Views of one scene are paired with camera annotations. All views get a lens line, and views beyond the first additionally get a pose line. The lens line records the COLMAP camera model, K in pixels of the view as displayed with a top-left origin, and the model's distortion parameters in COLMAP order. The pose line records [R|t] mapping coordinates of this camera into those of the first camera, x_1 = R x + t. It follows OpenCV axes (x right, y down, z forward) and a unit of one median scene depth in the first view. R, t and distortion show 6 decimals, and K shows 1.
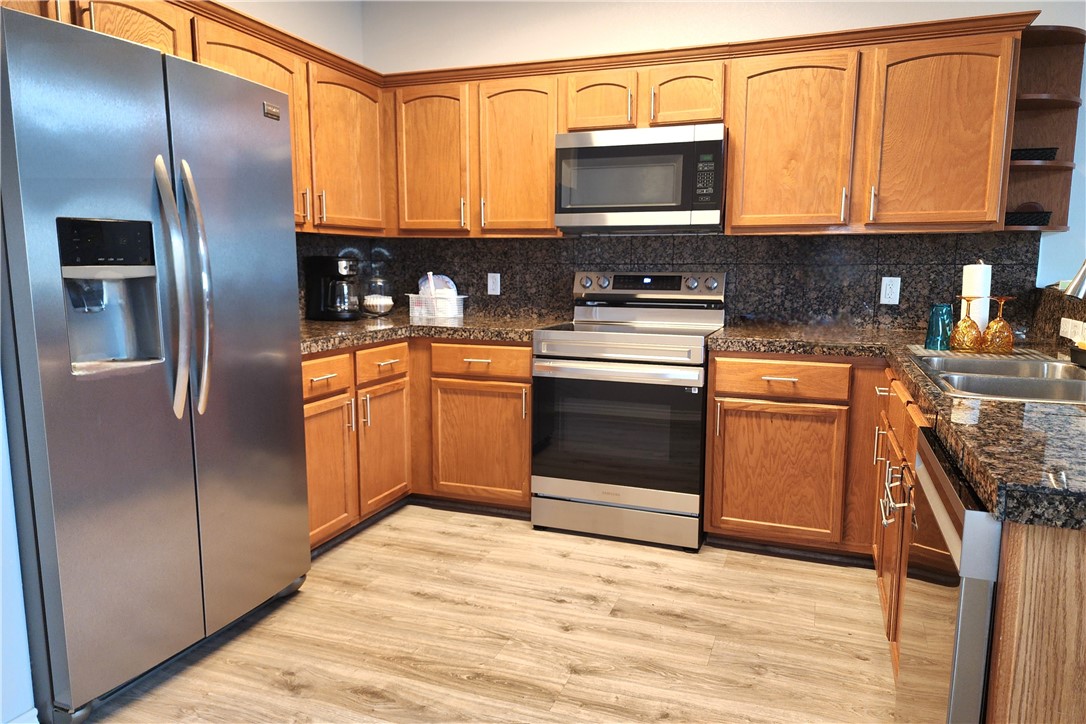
lens RADIAL K [[720.9, 0, 544.8], [0, 720.9, 362.6], [0, 0, 1]] dist [0.050075, -0.027544]
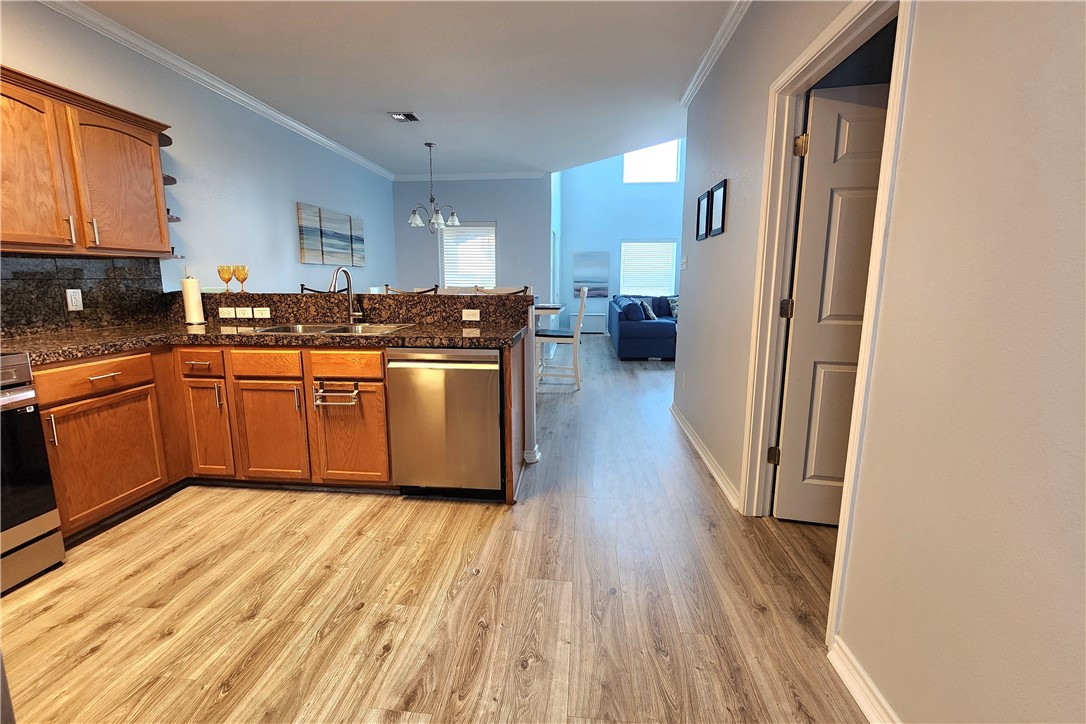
lens RADIAL K [[444.3, 0, 538.9], [0, 444.3, 350.3], [0, 0, 1]] dist [-0.003823, 0.001118]
pose [[-0.242790, -0.163037, 0.956280, -0.550860], [0.133757, 0.970734, 0.199461, -0.070317], [-0.960813, 0.176336, -0.213877, 0.479511]]
